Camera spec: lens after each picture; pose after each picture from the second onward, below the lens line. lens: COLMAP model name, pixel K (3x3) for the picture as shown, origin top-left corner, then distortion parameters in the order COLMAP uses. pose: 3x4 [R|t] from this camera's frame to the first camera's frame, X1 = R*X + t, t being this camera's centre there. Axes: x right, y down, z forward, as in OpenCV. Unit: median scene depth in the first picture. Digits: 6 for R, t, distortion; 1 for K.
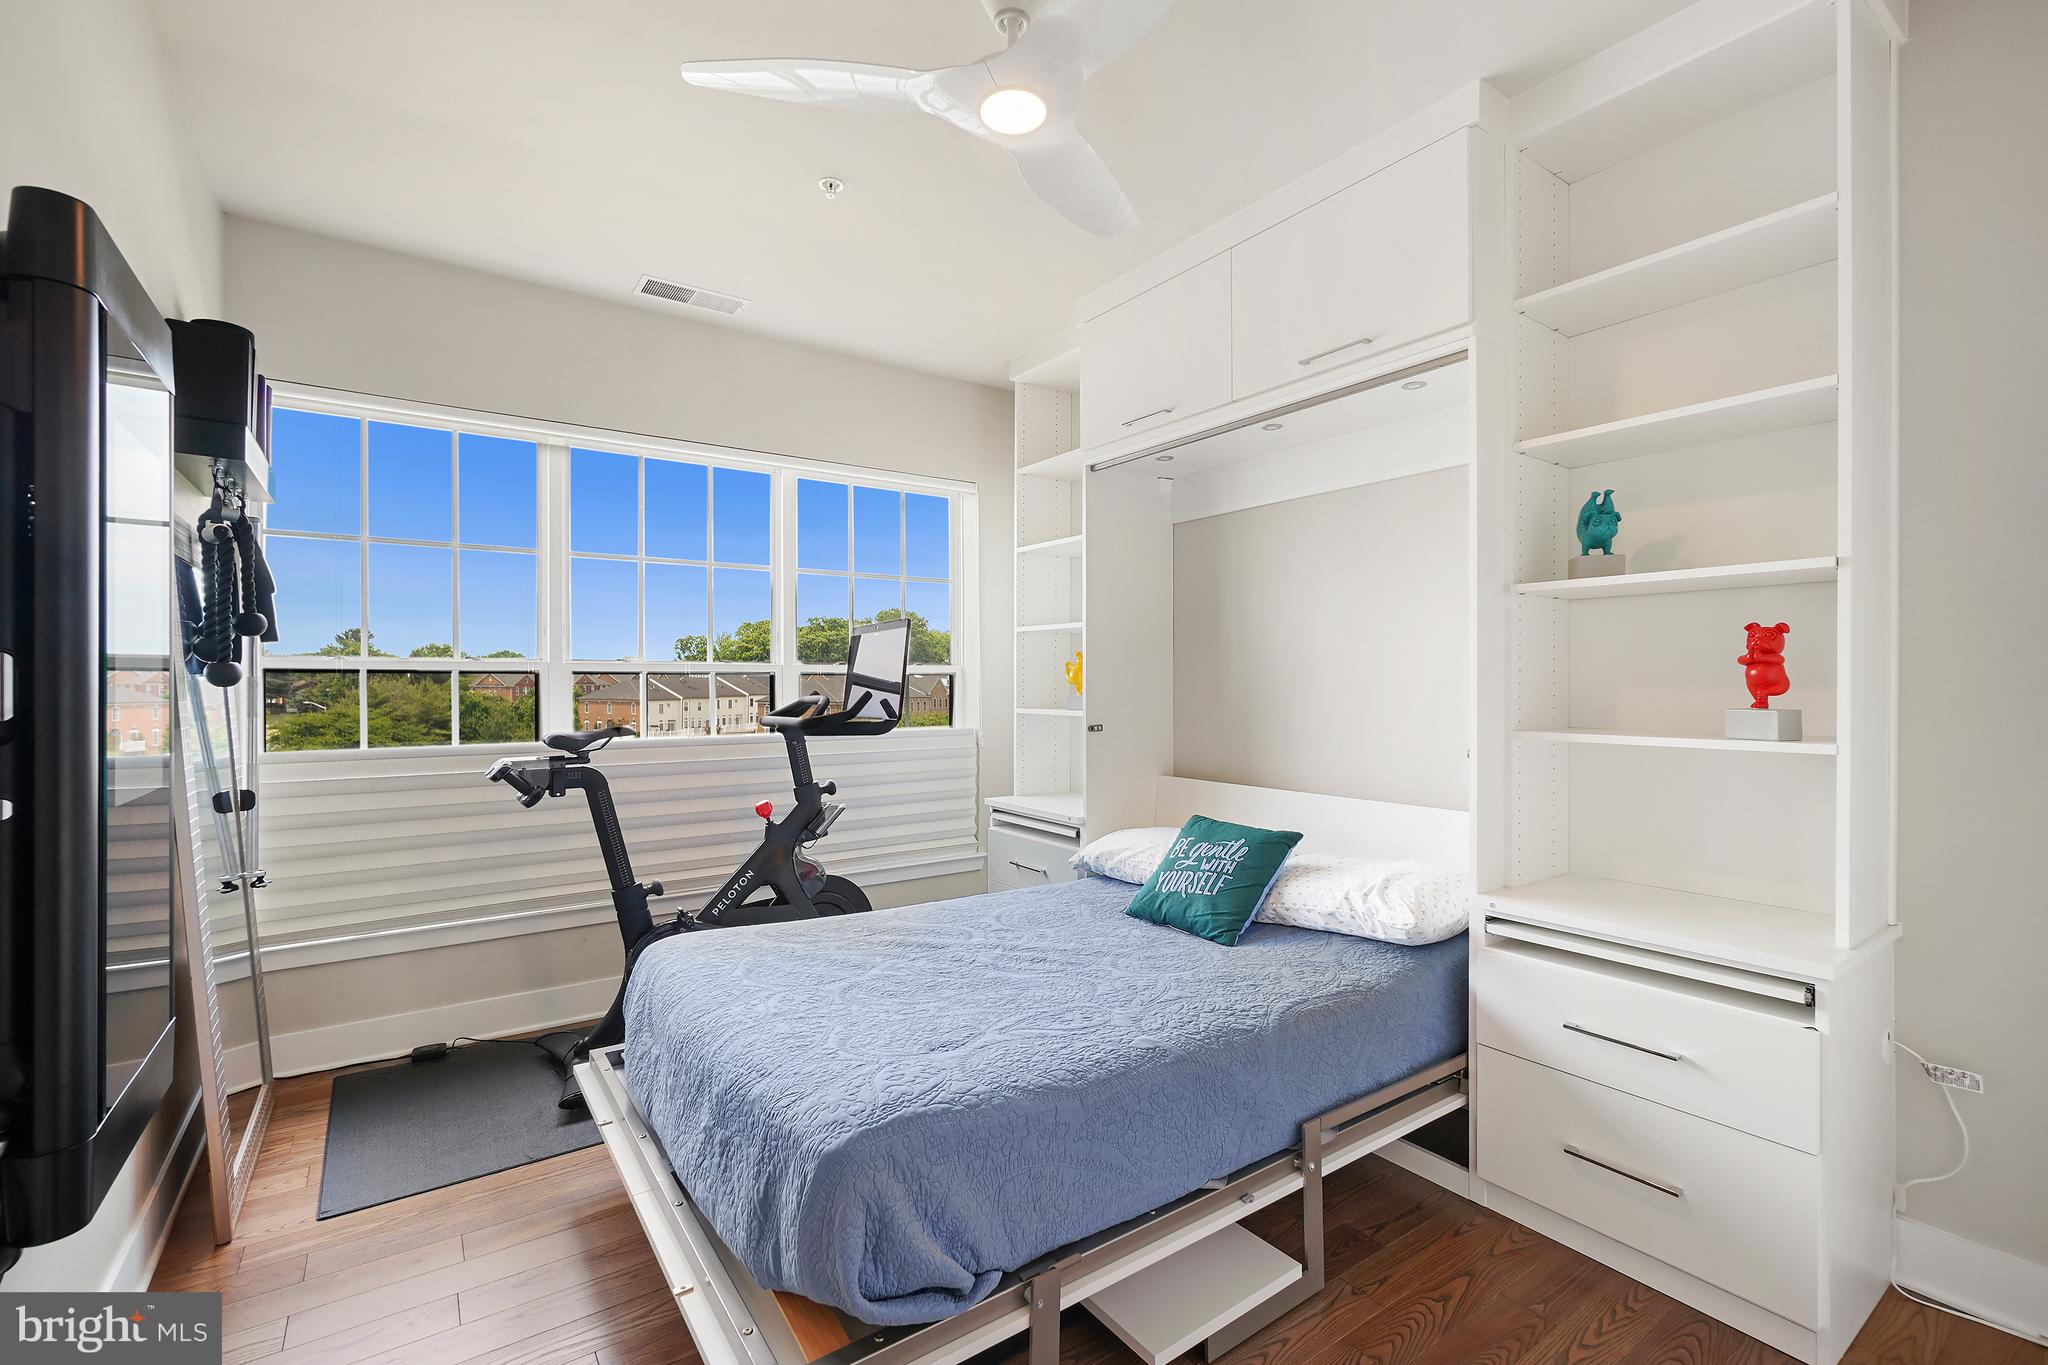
lens RADIAL K [[904.4, 0, 1024.0], [0, 904.4, 682.5], [0, 0, 1]] dist [-0.000079, -0.000191]
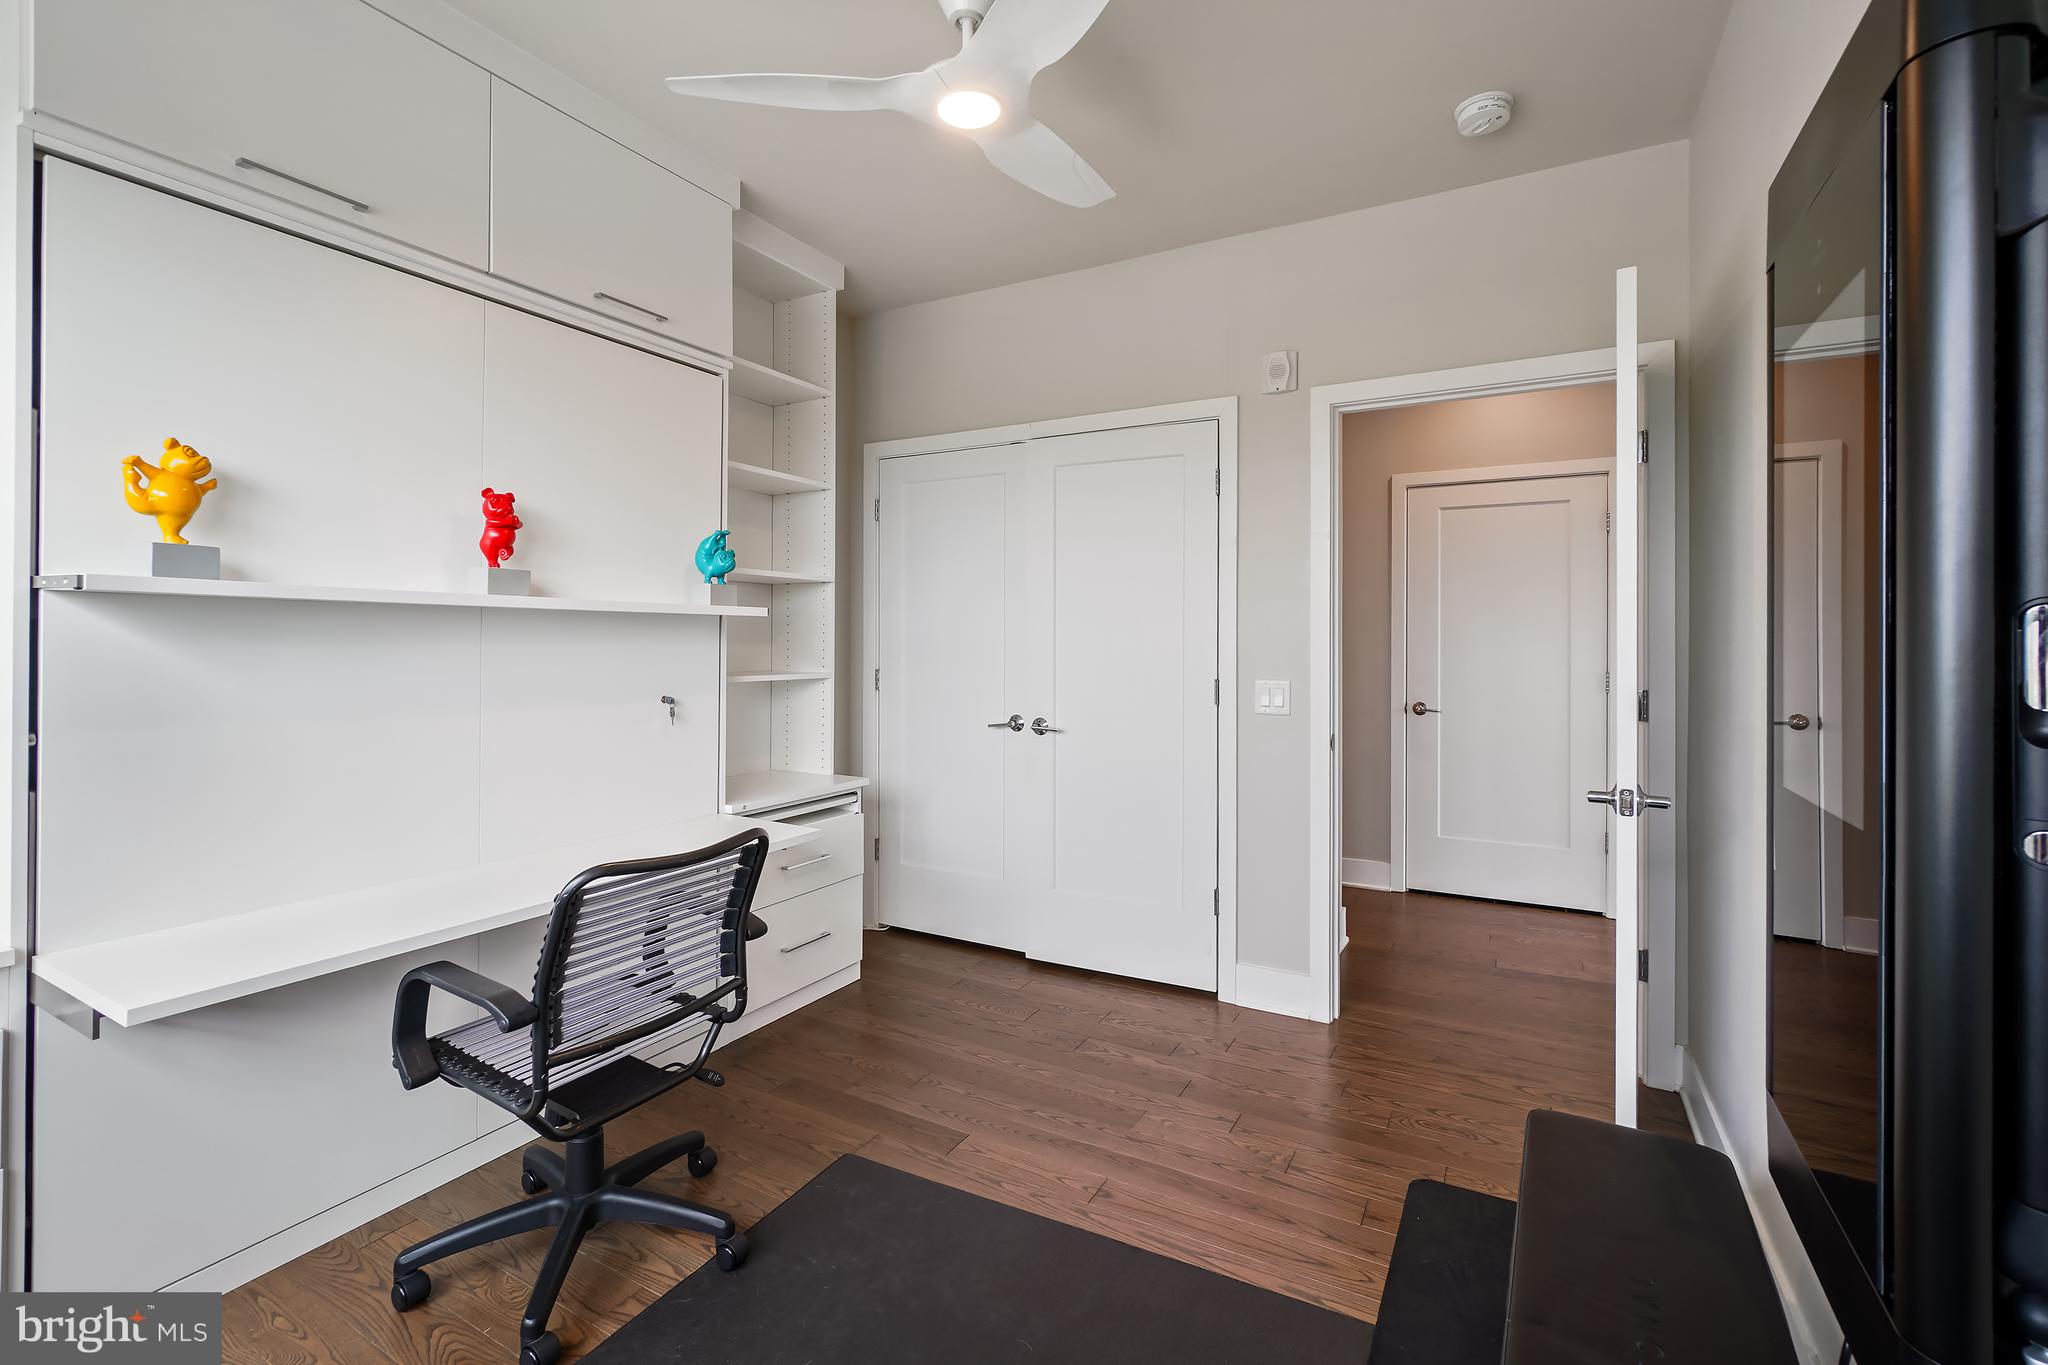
lens RADIAL K [[890.5, 0, 1022.7], [0, 890.5, 638.5], [0, 0, 1]] dist [-0.001297, 0.000124]
pose [[-0.429620, 0.002253, 0.903007, -0.658499], [-0.005215, 0.999974, -0.004976, 0.001387], [-0.902995, -0.006847, -0.429597, 0.930618]]
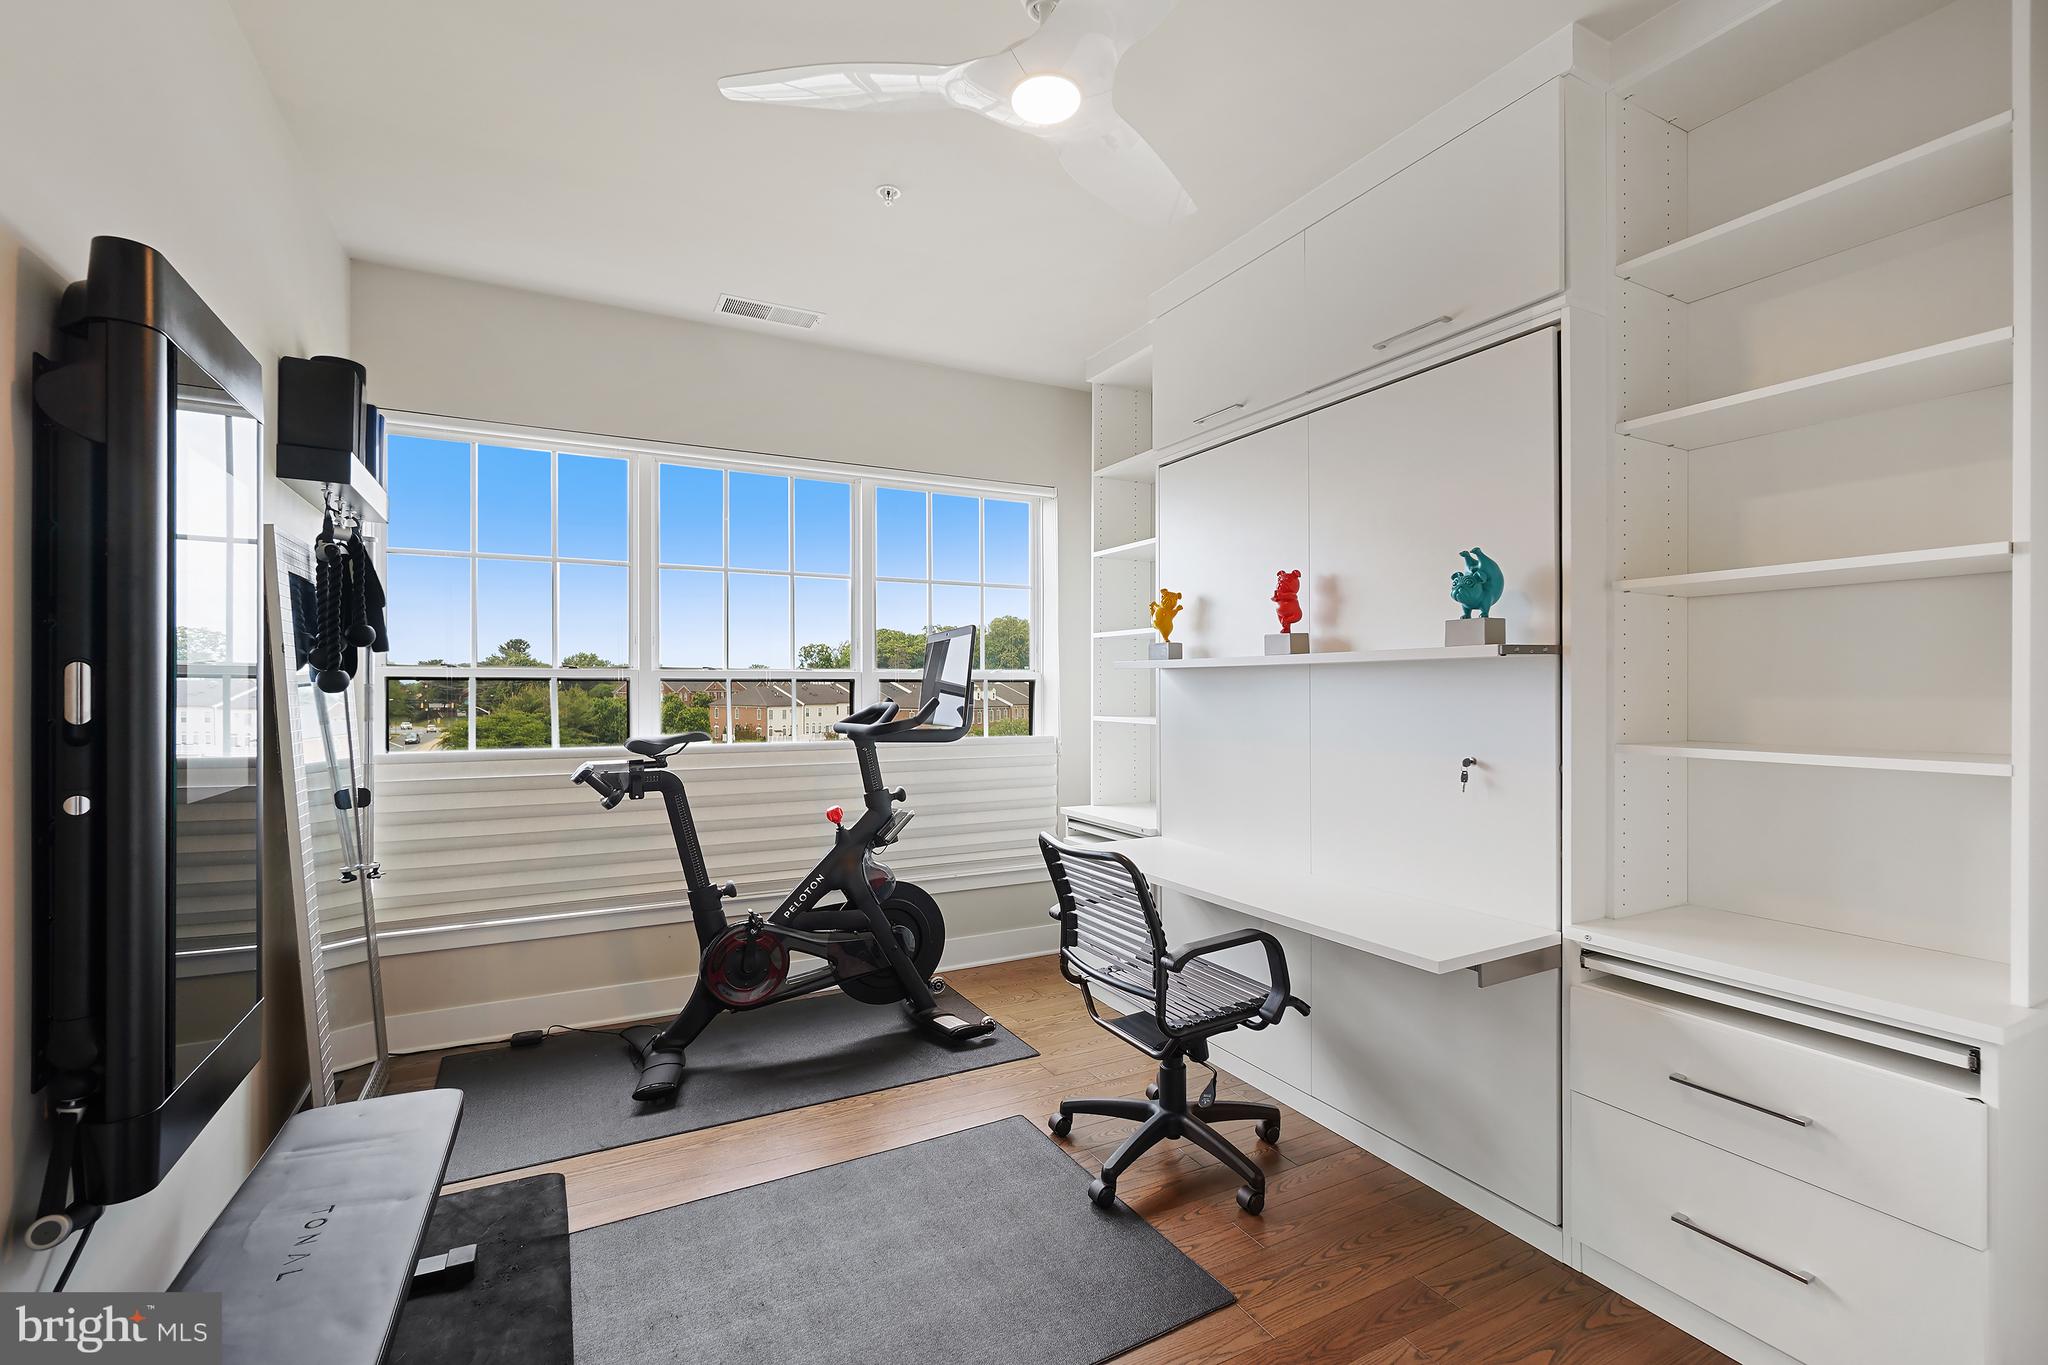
lens RADIAL K [[906.5, 0, 1019.1], [0, 906.5, 687.9], [0, 0, 1]] dist [-0.000788, 0.000701]
pose [[0.991256, 0.000609, -0.131949, 0.059370], [-0.000830, 0.999998, -0.001620, -0.000437], [0.131948, 0.001715, 0.991255, 0.024731]]
